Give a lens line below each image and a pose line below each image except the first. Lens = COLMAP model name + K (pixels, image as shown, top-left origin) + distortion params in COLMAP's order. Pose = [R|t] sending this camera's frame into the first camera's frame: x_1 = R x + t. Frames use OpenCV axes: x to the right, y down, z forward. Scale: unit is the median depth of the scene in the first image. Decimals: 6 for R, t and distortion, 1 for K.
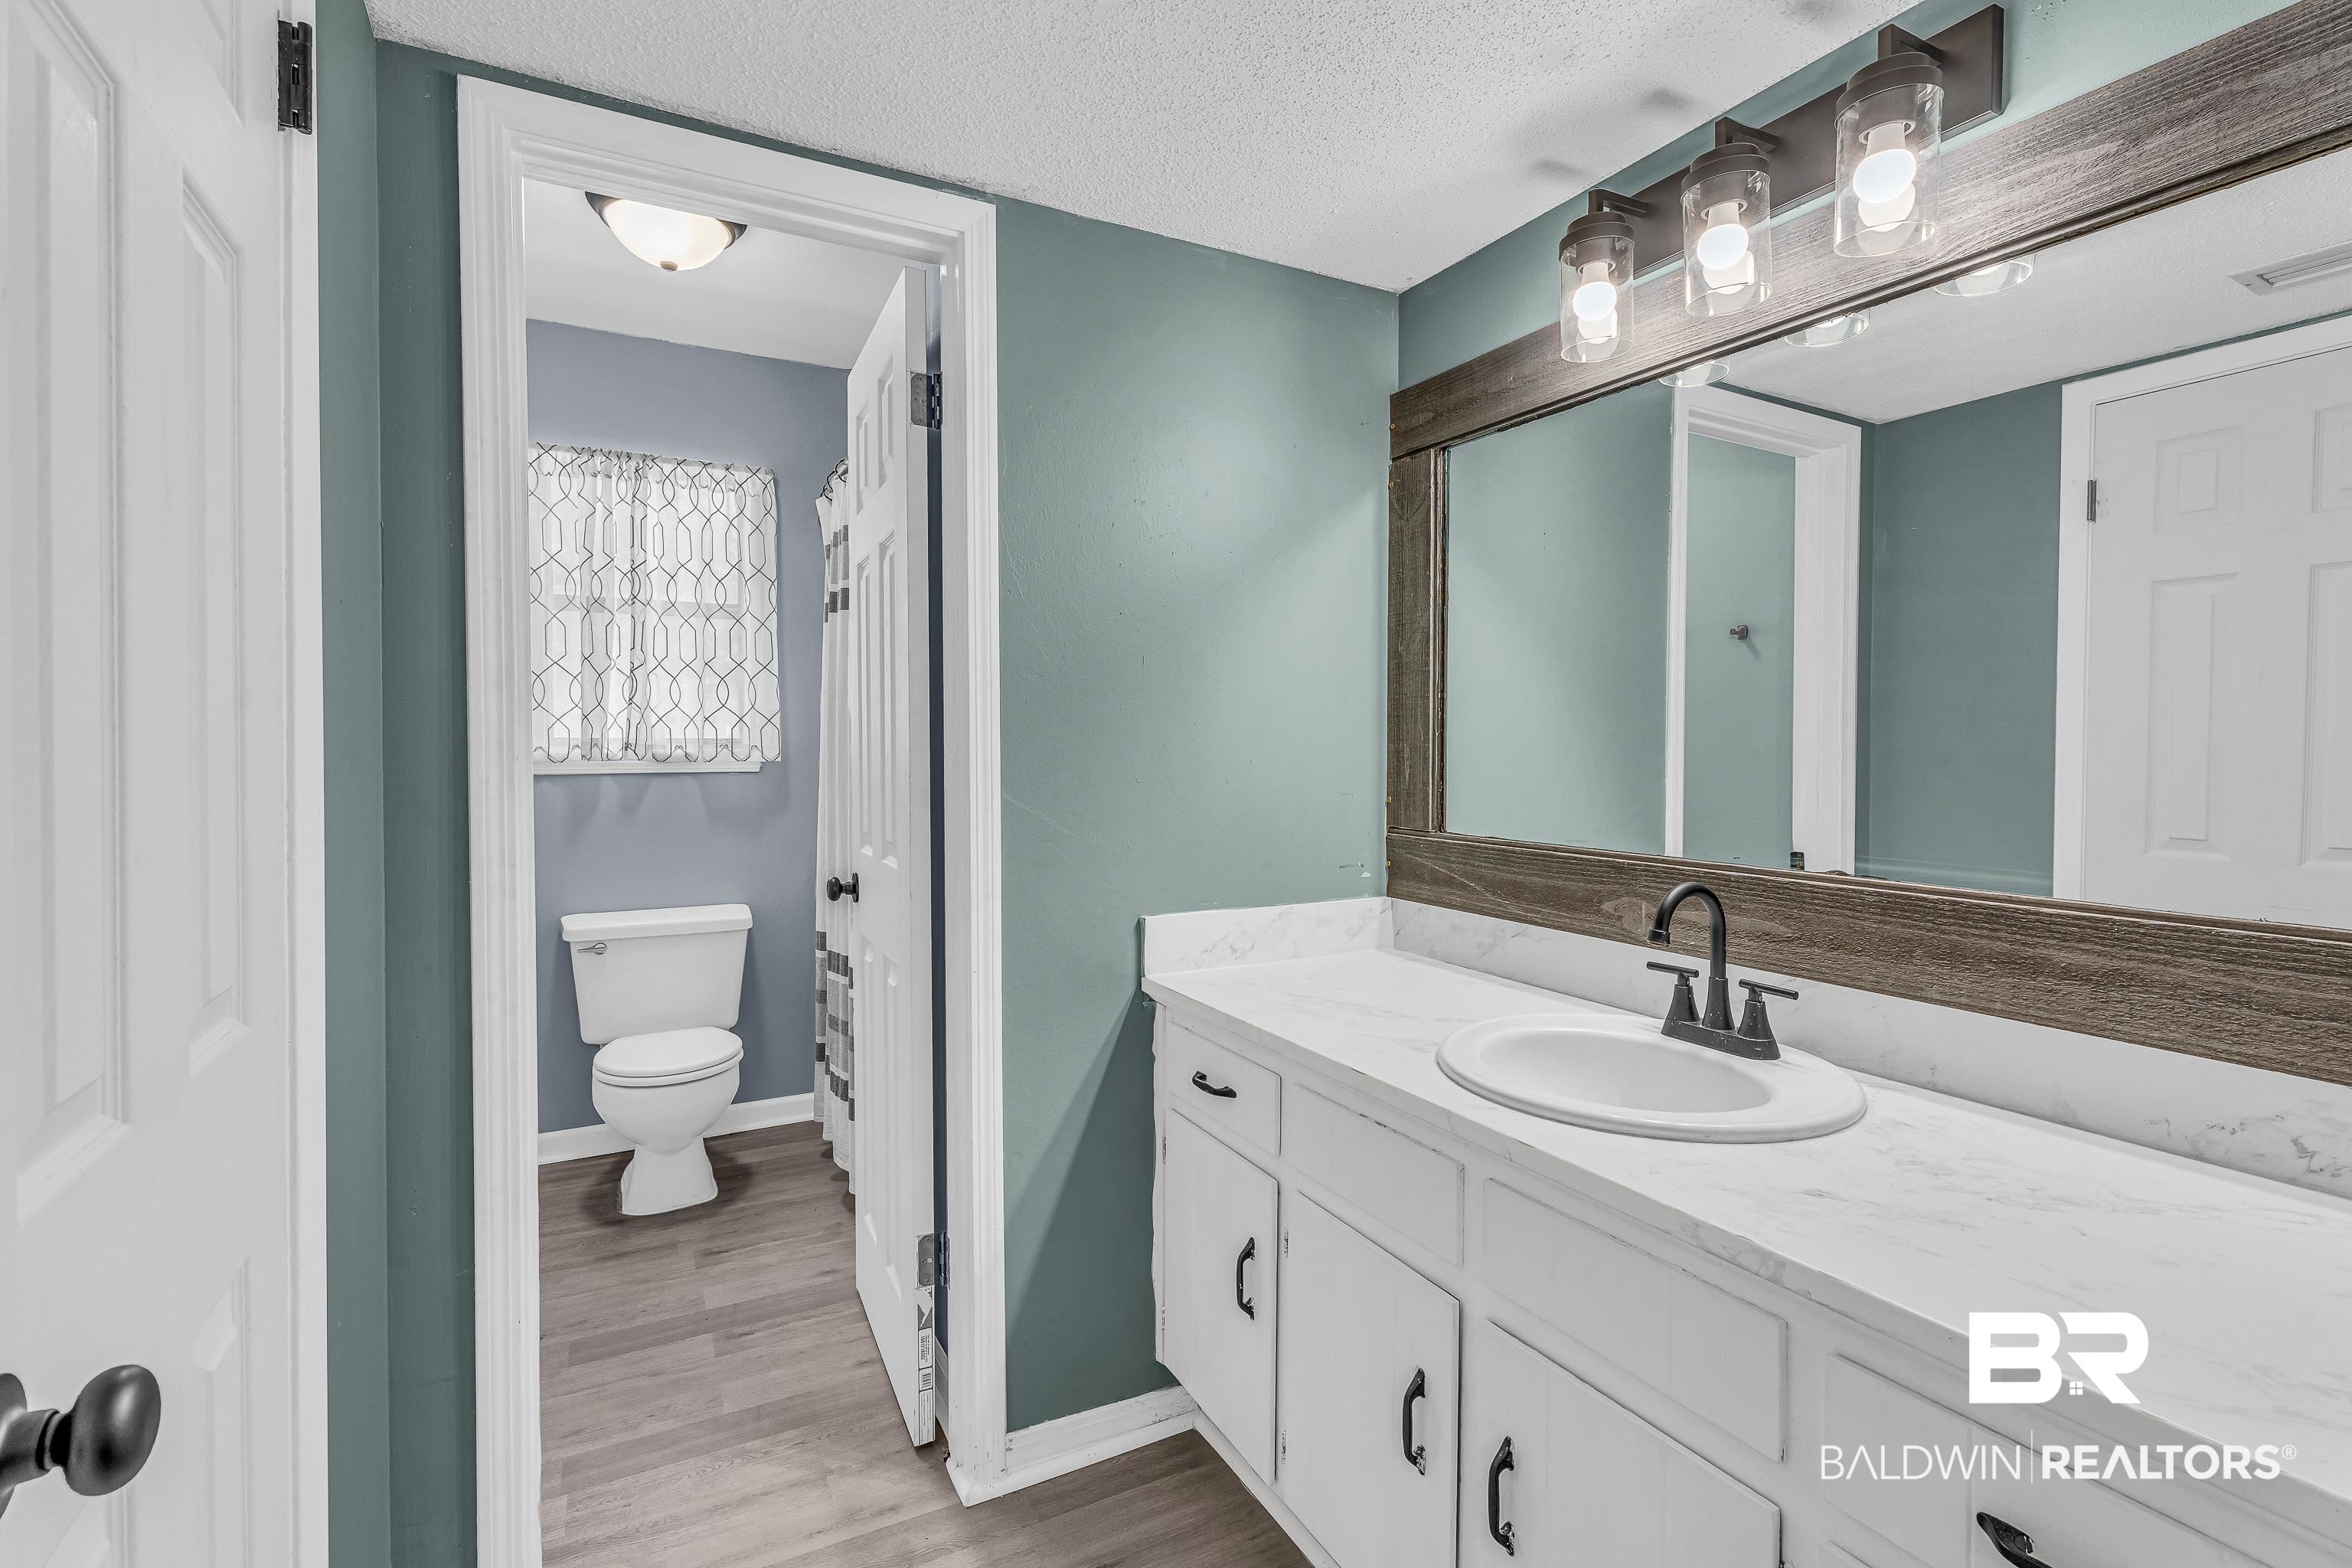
lens RADIAL K [[1065.3, 0, 1183.0], [0, 1065.3, 767.6], [0, 0, 1]] dist [-0.003095, -0.000793]
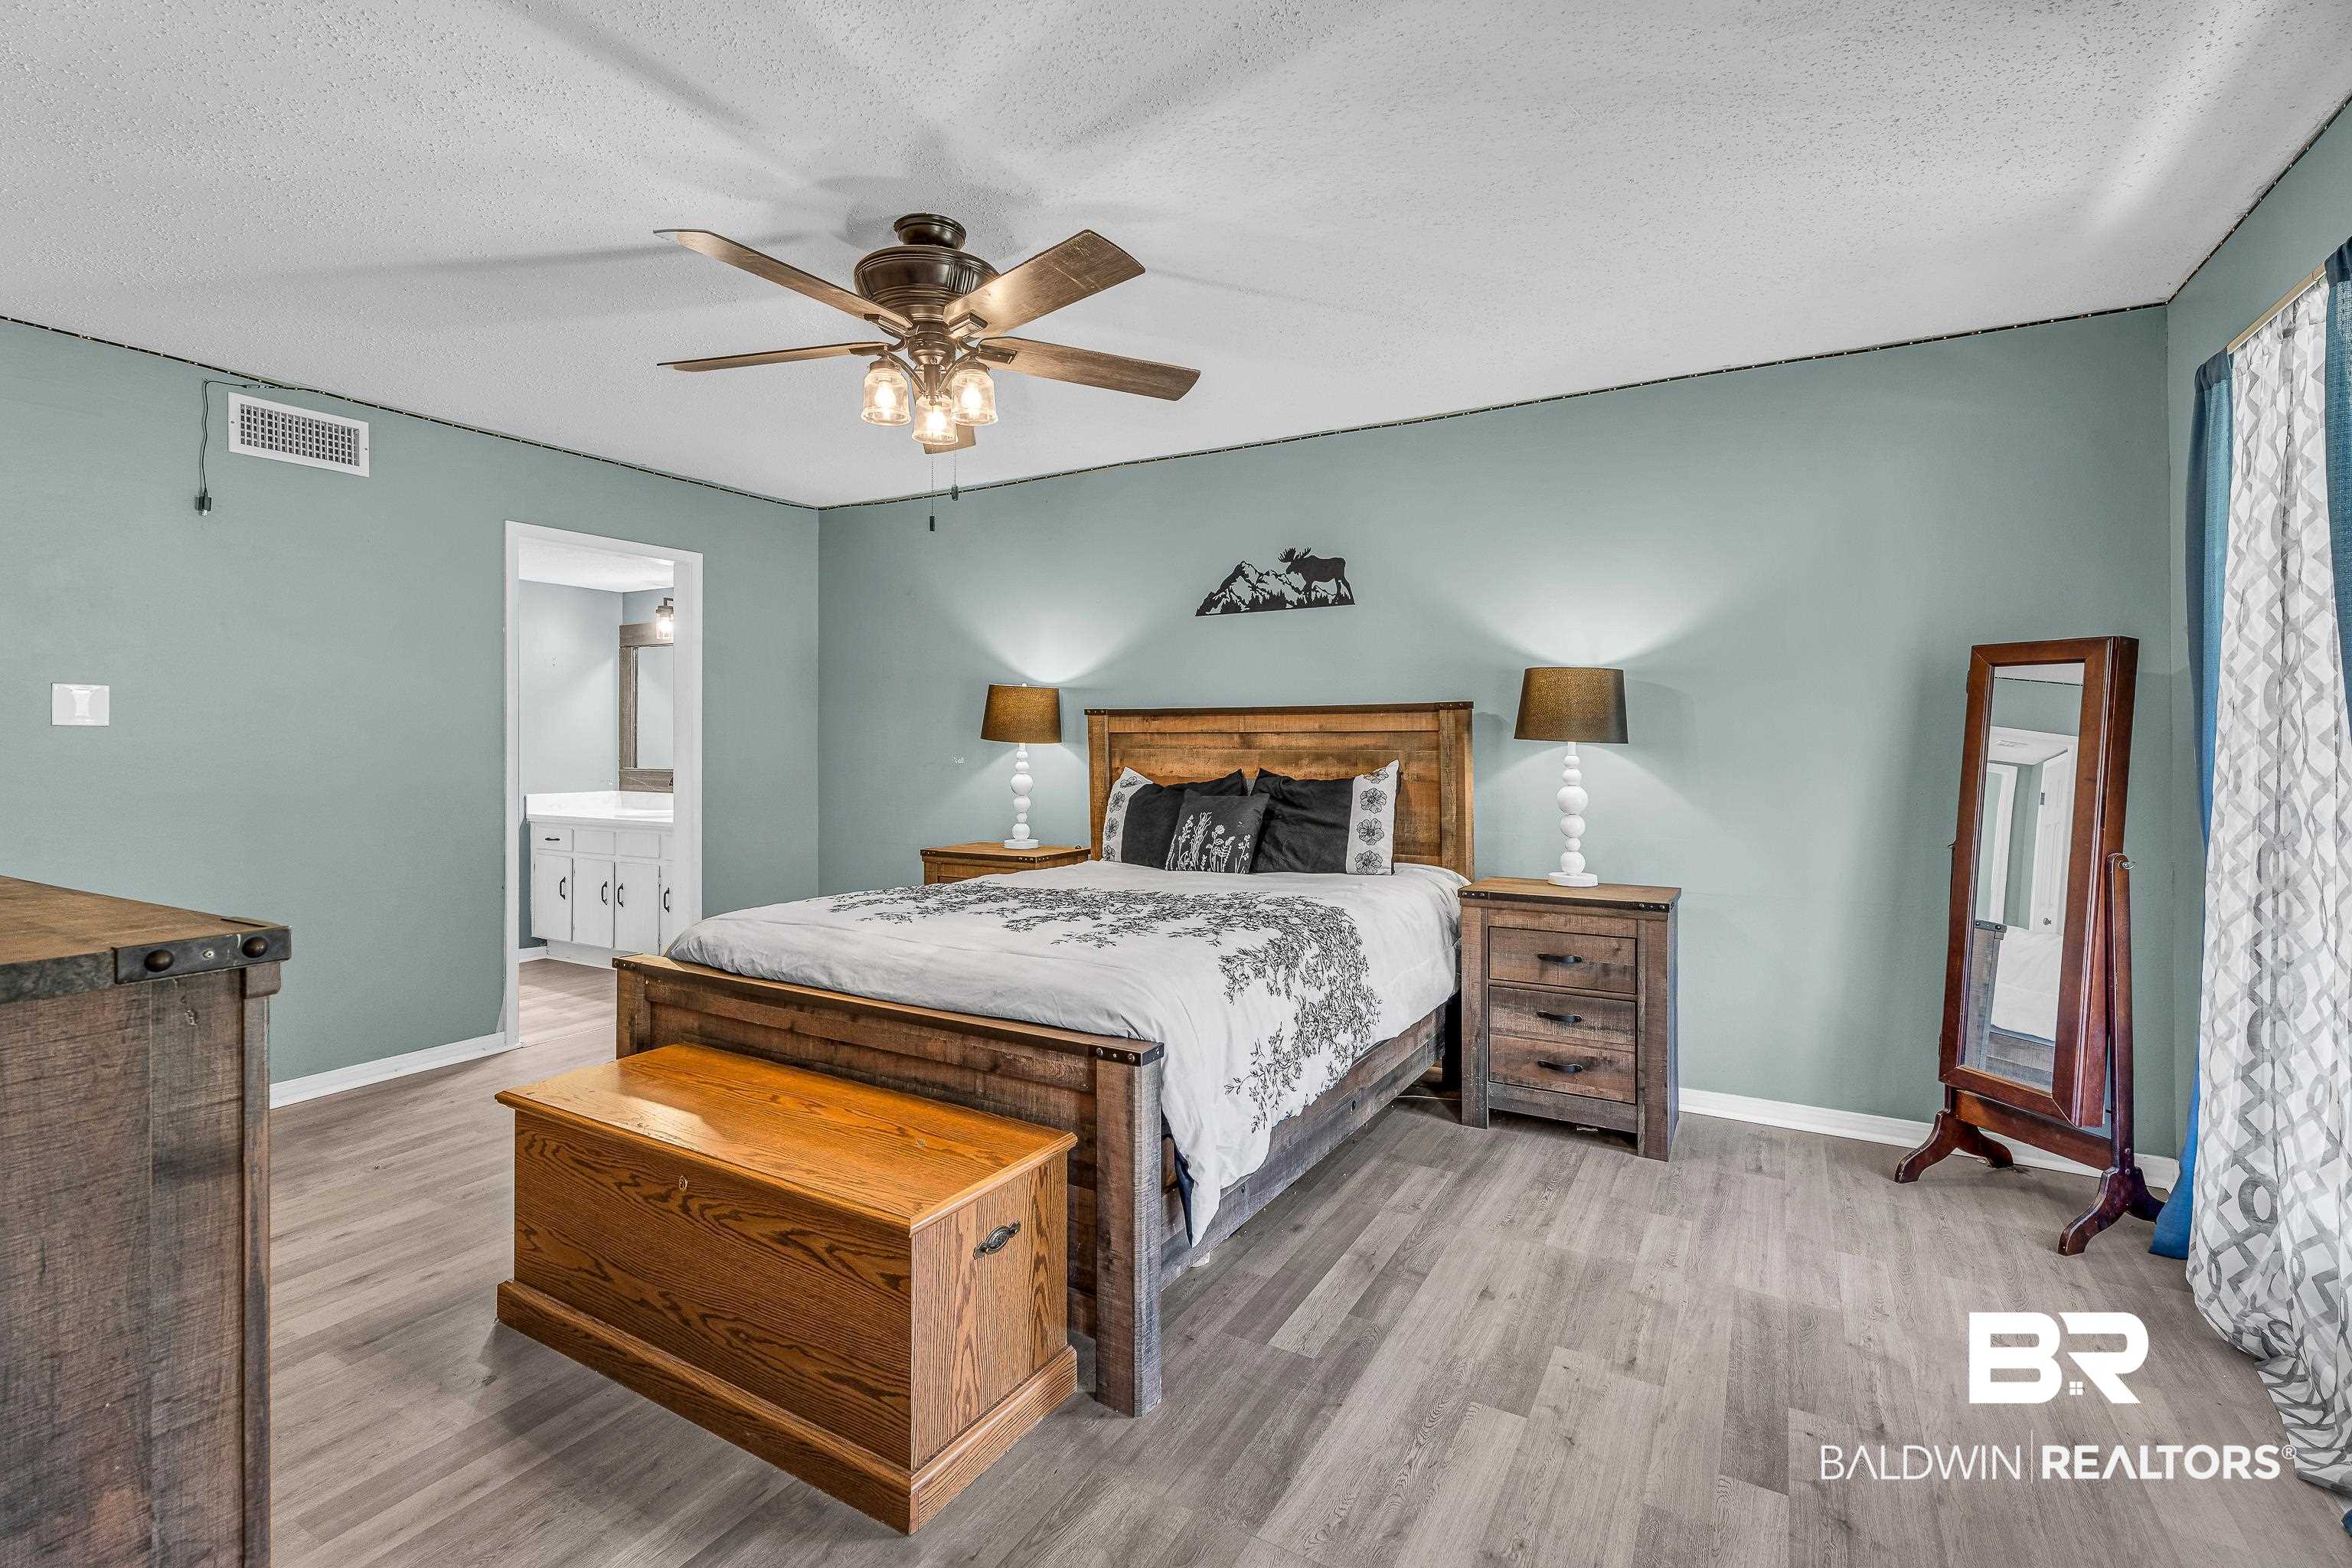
lens RADIAL K [[1065.3, 0, 1203.1], [0, 1065.3, 736.3], [0, 0, 1]] dist [-0.003095, -0.000793]
pose [[0.838693, -0.000731, 0.544604, -0.070890], [0.007723, 0.999915, -0.010551, 0.015047], [-0.544550, 0.013055, 0.838627, -2.732796]]
